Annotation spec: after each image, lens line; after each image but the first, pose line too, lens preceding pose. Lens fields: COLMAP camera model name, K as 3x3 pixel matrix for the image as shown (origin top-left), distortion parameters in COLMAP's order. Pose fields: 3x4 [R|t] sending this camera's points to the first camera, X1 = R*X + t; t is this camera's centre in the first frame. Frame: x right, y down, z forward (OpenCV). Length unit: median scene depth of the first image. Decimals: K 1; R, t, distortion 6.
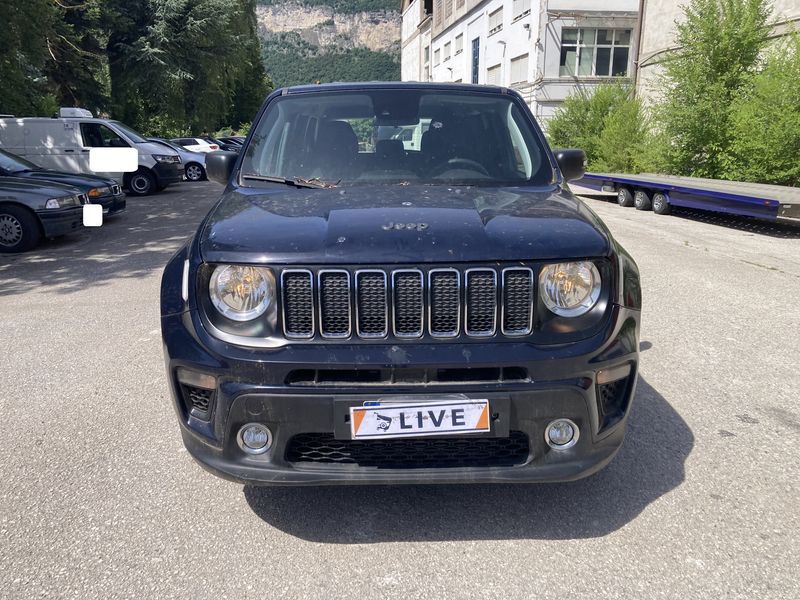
lens RADIAL K [[641.5, 0, 400.0], [0, 641.5, 300.0], [0, 0, 1]] dist [0.069952, -0.076650]
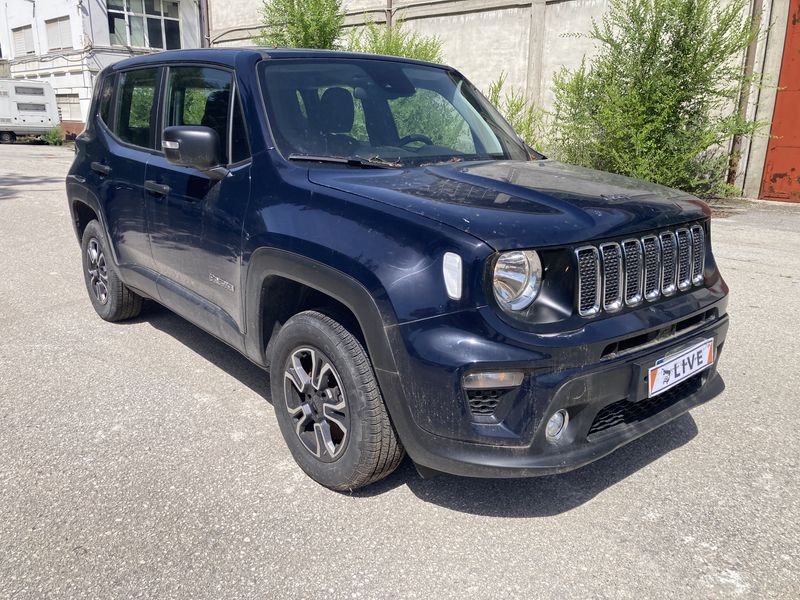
lens RADIAL K [[651.3, 0, 400.1], [0, 651.3, 317.5], [0, 0, 1]] dist [0.002600, -0.004635]
pose [[0.788943, -0.169416, 0.590650, -0.585952], [0.135284, 0.985544, 0.101982, -0.048331], [-0.599389, -0.000552, 0.800458, 0.213947]]
